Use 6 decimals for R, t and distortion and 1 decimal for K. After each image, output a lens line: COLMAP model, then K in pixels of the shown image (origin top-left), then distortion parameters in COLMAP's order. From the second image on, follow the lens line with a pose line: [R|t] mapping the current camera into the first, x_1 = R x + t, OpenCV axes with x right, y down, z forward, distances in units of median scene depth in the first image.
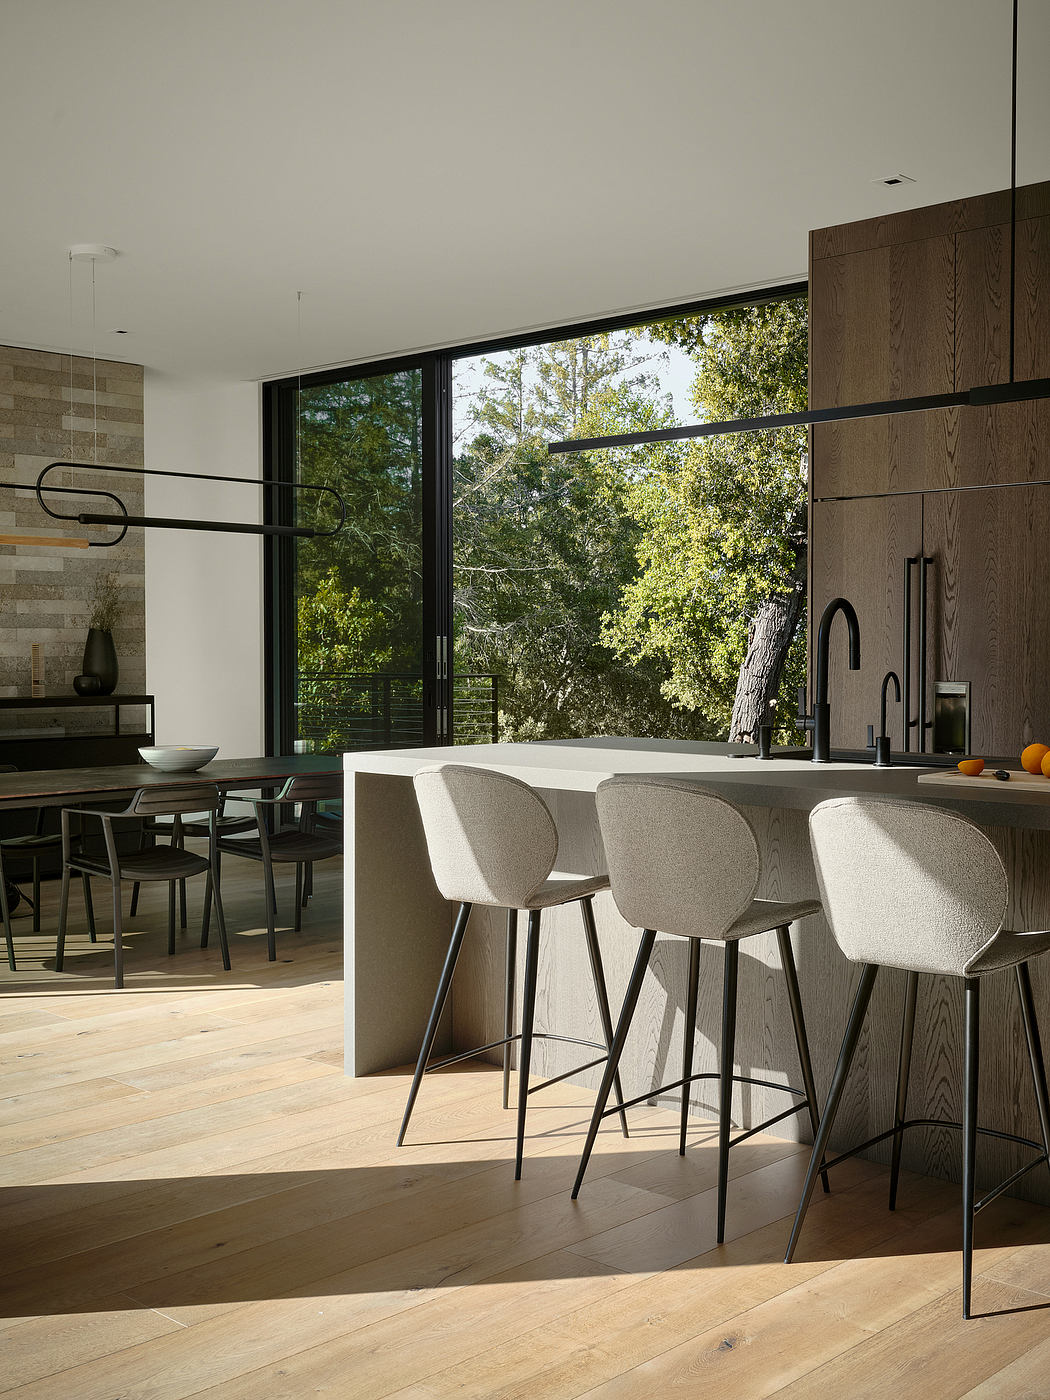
lens RADIAL K [[1582.3, 0, 527.6], [0, 1582.3, 696.5], [0, 0, 1]] dist [0.017237, 0.000000]
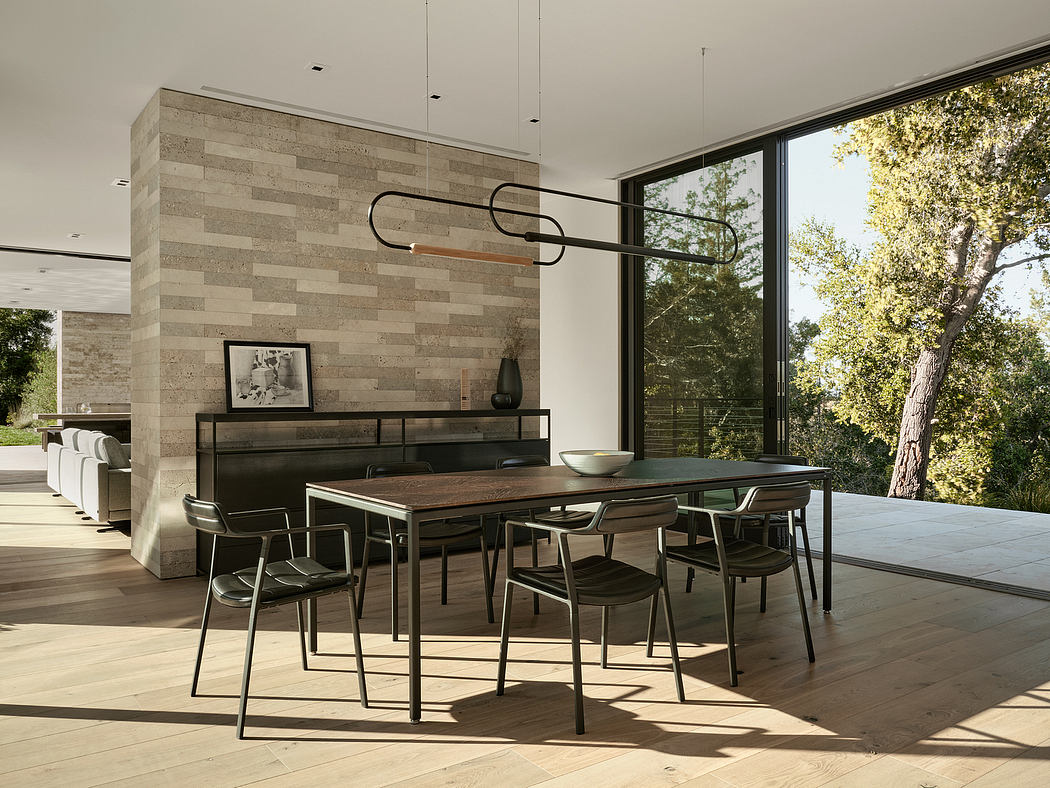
lens RADIAL K [[816.2, 0, 521.3], [0, 816.2, 397.4], [0, 0, 1]] dist [0.013122, 0.003574]
pose [[0.981911, -0.001407, -0.189340, -0.130015], [-0.004171, 0.999569, -0.029060, 0.009311], [0.189299, 0.029324, 0.981481, 0.331453]]
